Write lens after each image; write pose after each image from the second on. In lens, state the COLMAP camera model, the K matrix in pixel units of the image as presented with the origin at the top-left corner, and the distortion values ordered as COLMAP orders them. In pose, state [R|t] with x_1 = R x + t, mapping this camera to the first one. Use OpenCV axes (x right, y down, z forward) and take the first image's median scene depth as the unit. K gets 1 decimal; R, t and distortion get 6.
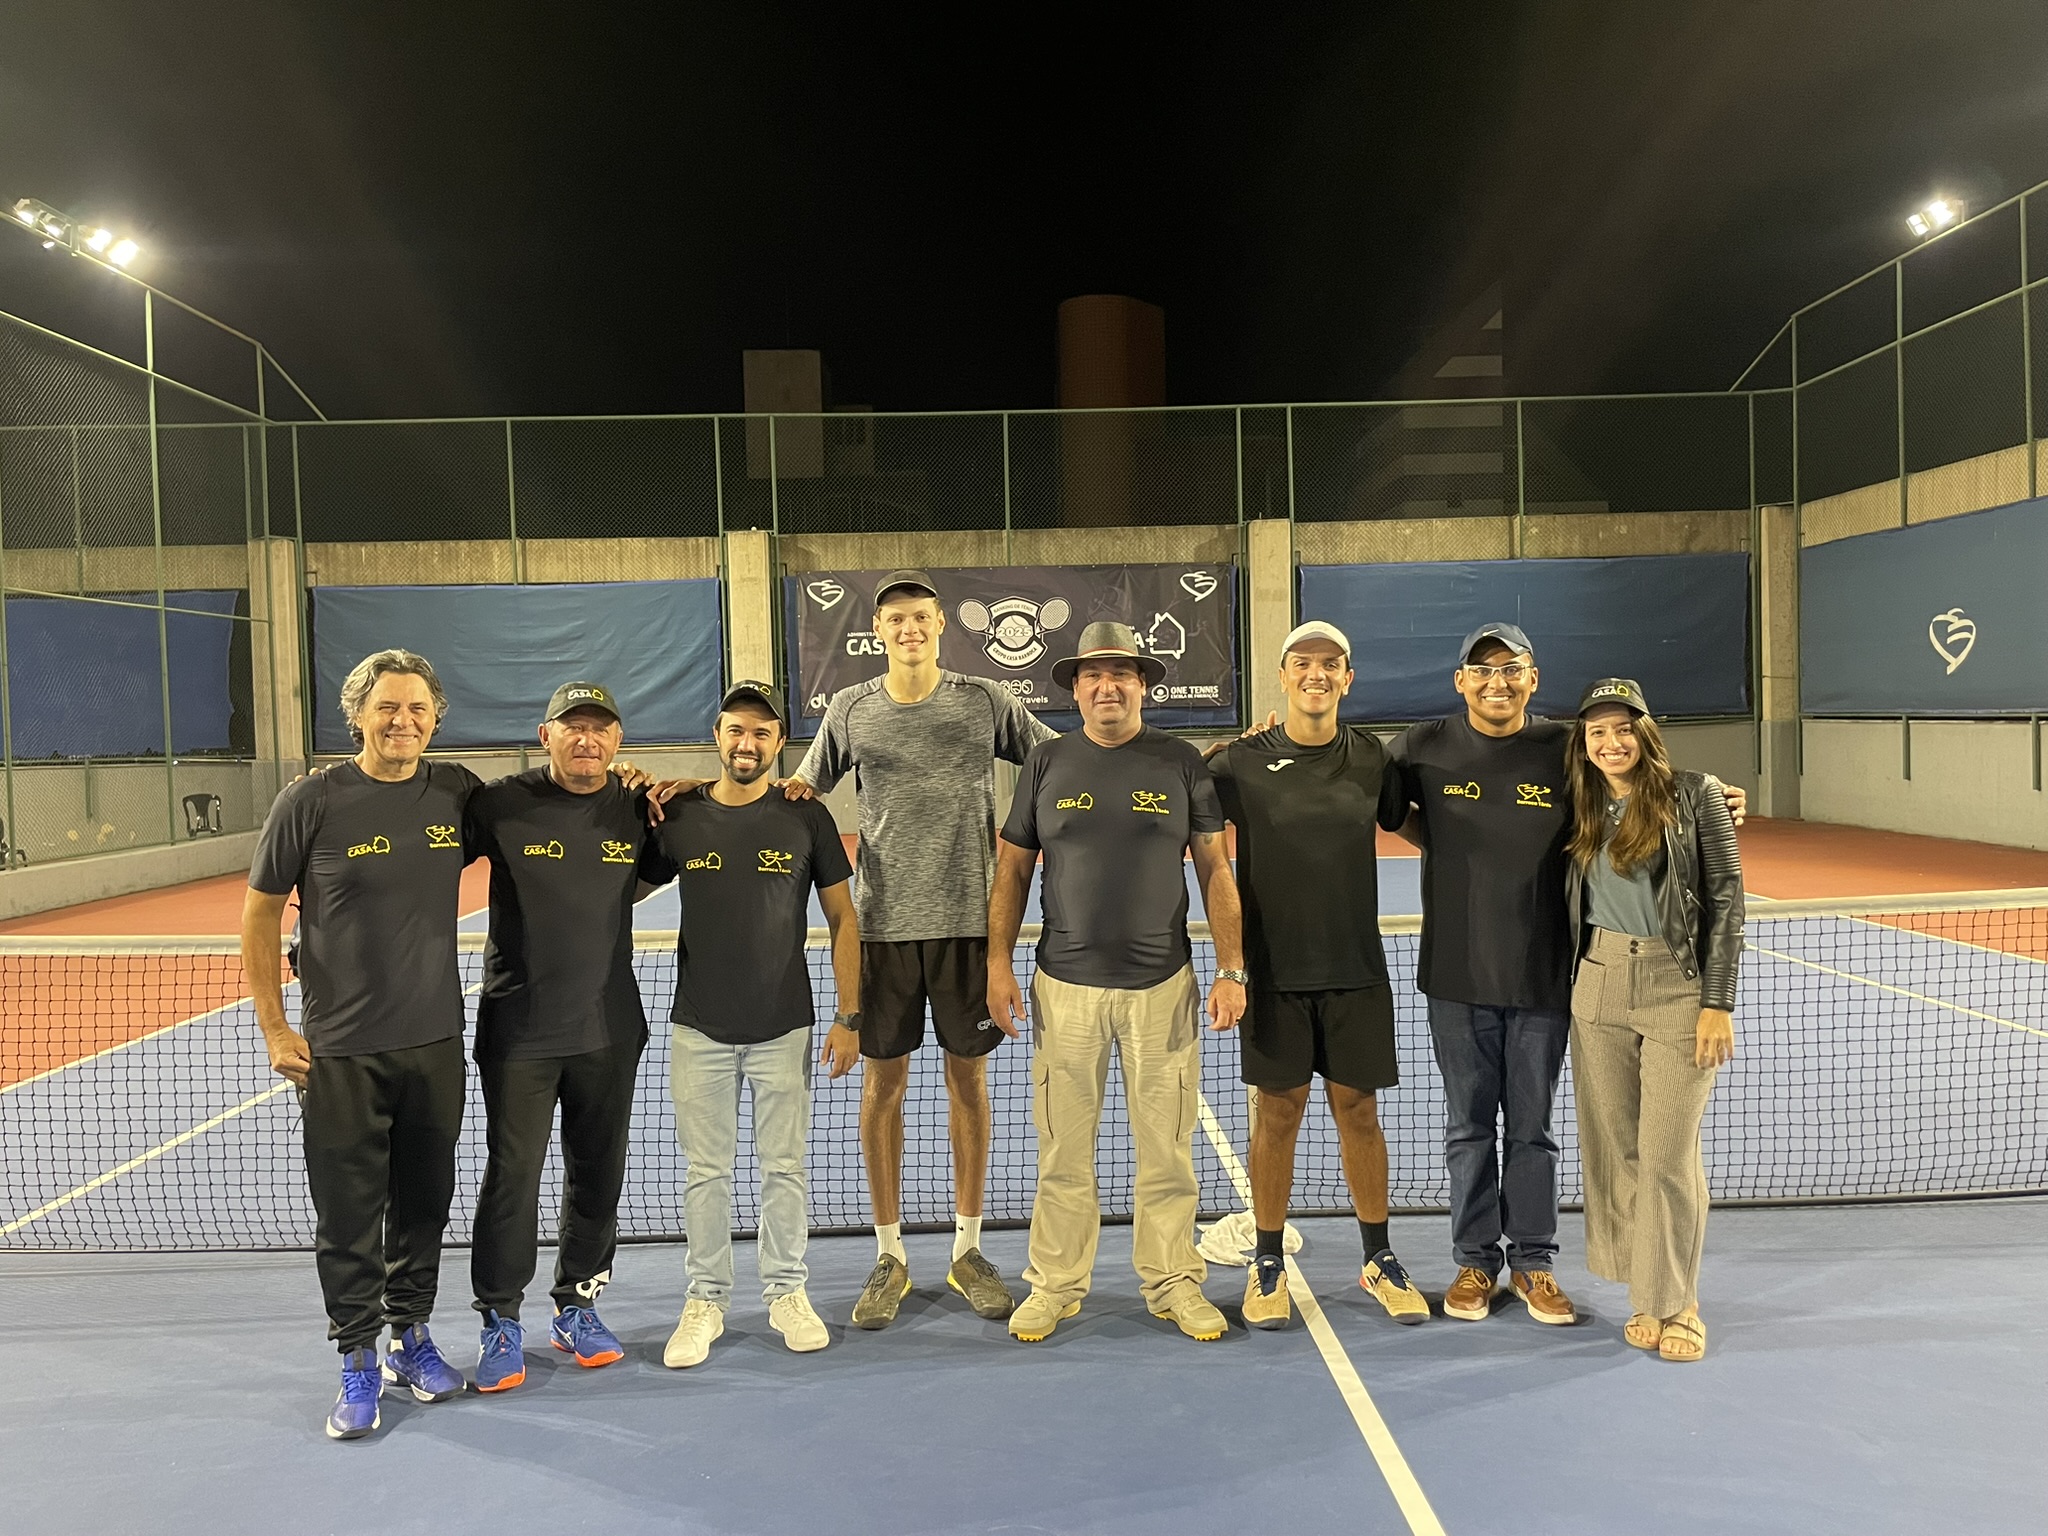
lens RADIAL K [[1577.9, 0, 1025.7], [0, 1577.9, 769.9], [0, 0, 1]] dist [0.092925, -0.125092]
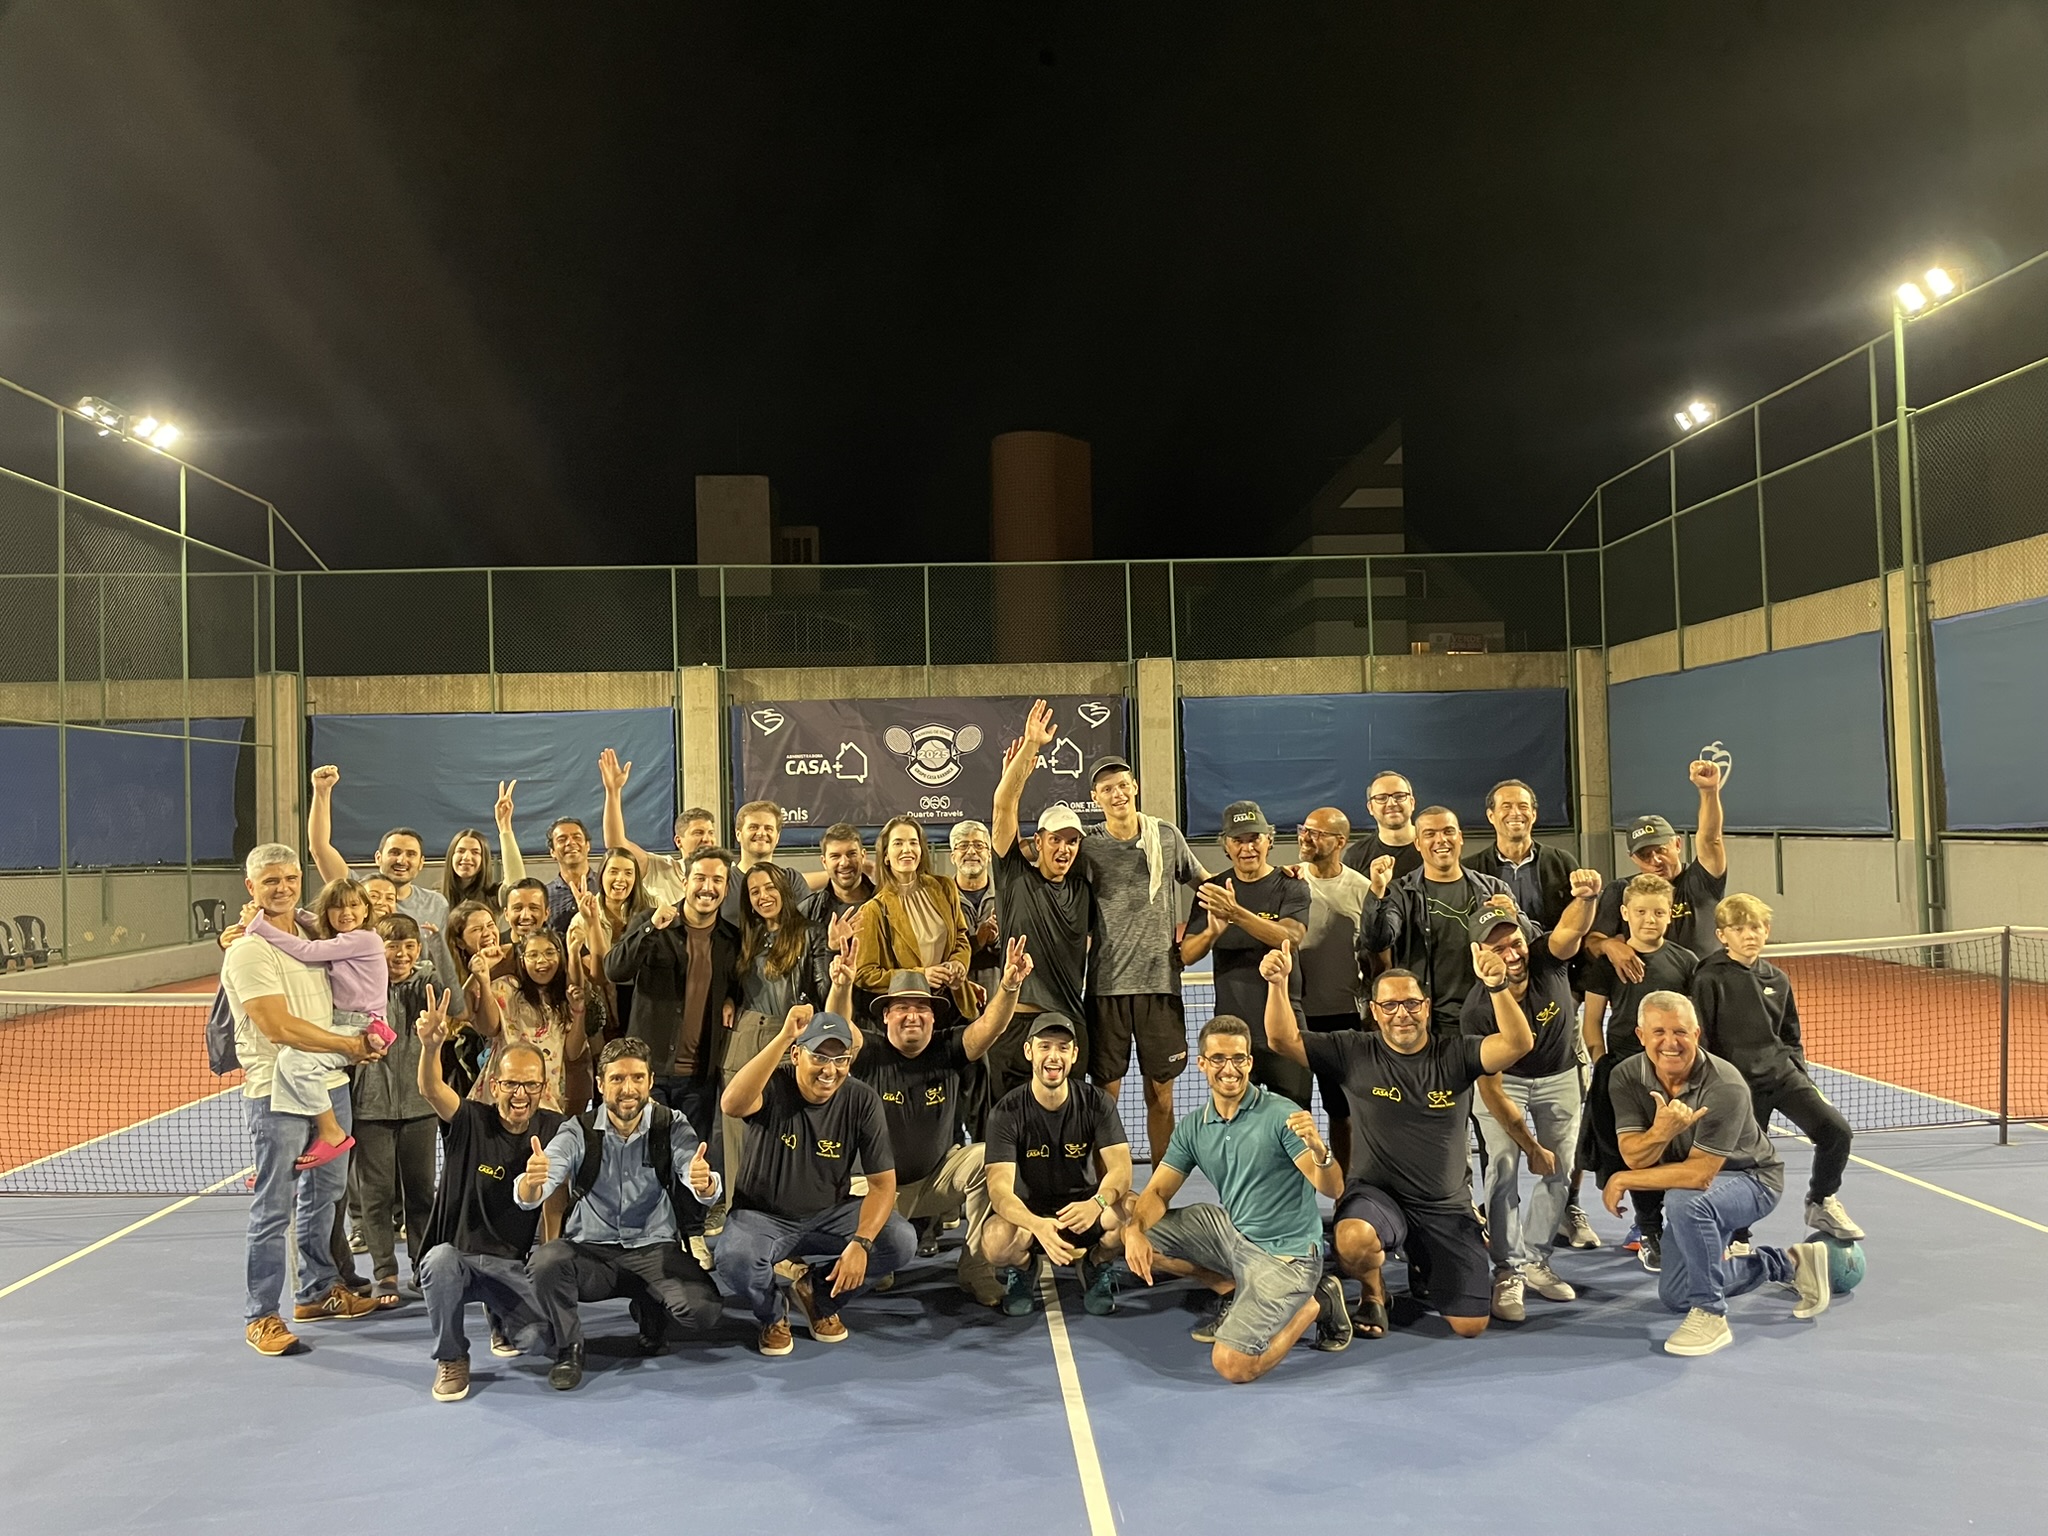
lens RADIAL K [[1577.9, 0, 1019.8], [0, 1577.9, 783.1], [0, 0, 1]] dist [0.092925, -0.125092]
pose [[0.999592, 0.000638, 0.028566, 0.022604], [0.000946, 0.998463, -0.055410, -0.003383], [-0.028557, 0.055414, 0.998055, -0.140008]]
